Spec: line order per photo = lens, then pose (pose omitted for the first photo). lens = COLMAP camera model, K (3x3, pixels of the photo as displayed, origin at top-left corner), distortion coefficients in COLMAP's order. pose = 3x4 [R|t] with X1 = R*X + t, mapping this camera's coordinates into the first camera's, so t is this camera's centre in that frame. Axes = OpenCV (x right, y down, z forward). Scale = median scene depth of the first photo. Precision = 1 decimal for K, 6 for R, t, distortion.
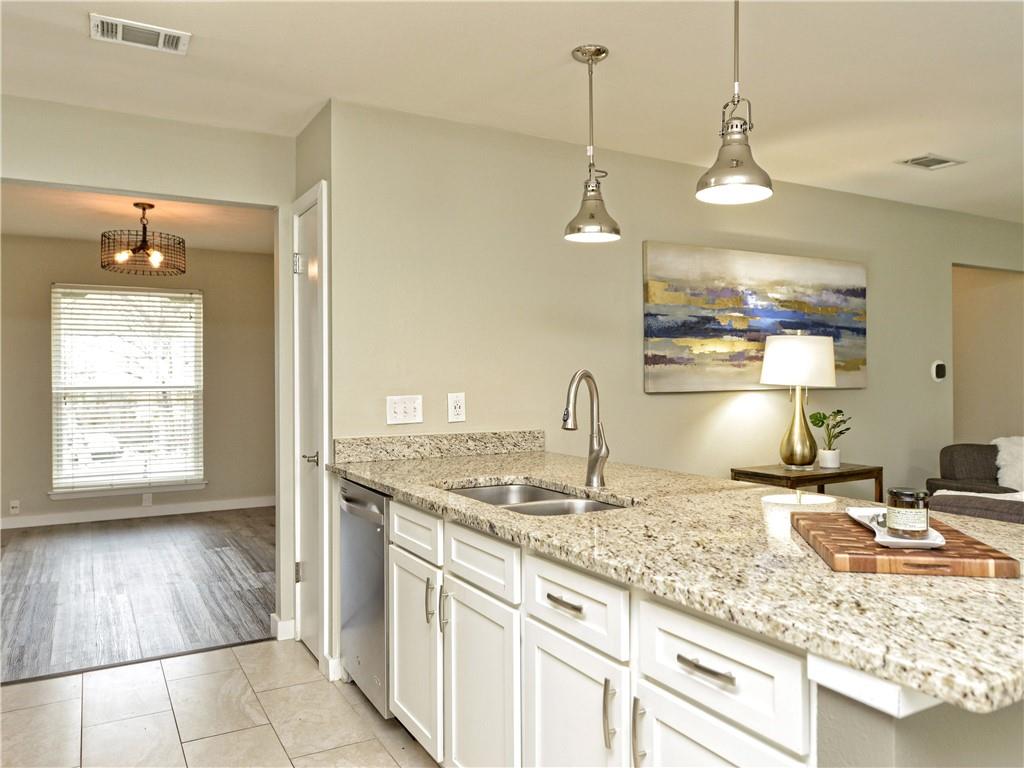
lens RADIAL K [[749.2, 0, 512.0], [0, 749.2, 384.0], [0, 0, 1]] dist [-0.004096, -0.003242]
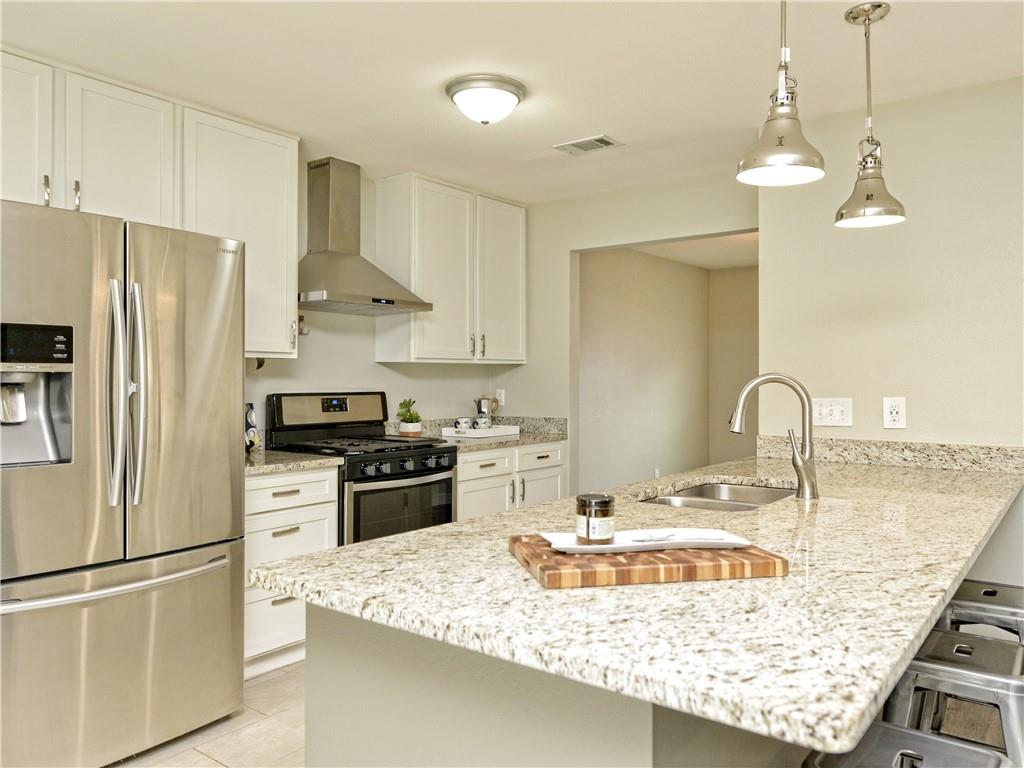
lens RADIAL K [[749.2, 0, 512.0], [0, 749.2, 384.0], [0, 0, 1]] dist [-0.004096, -0.003242]
pose [[0.386488, 0.011845, -0.922218, 0.609147], [-0.010157, 0.999912, 0.008586, -0.007176], [0.922239, 0.006049, 0.386574, 0.224491]]
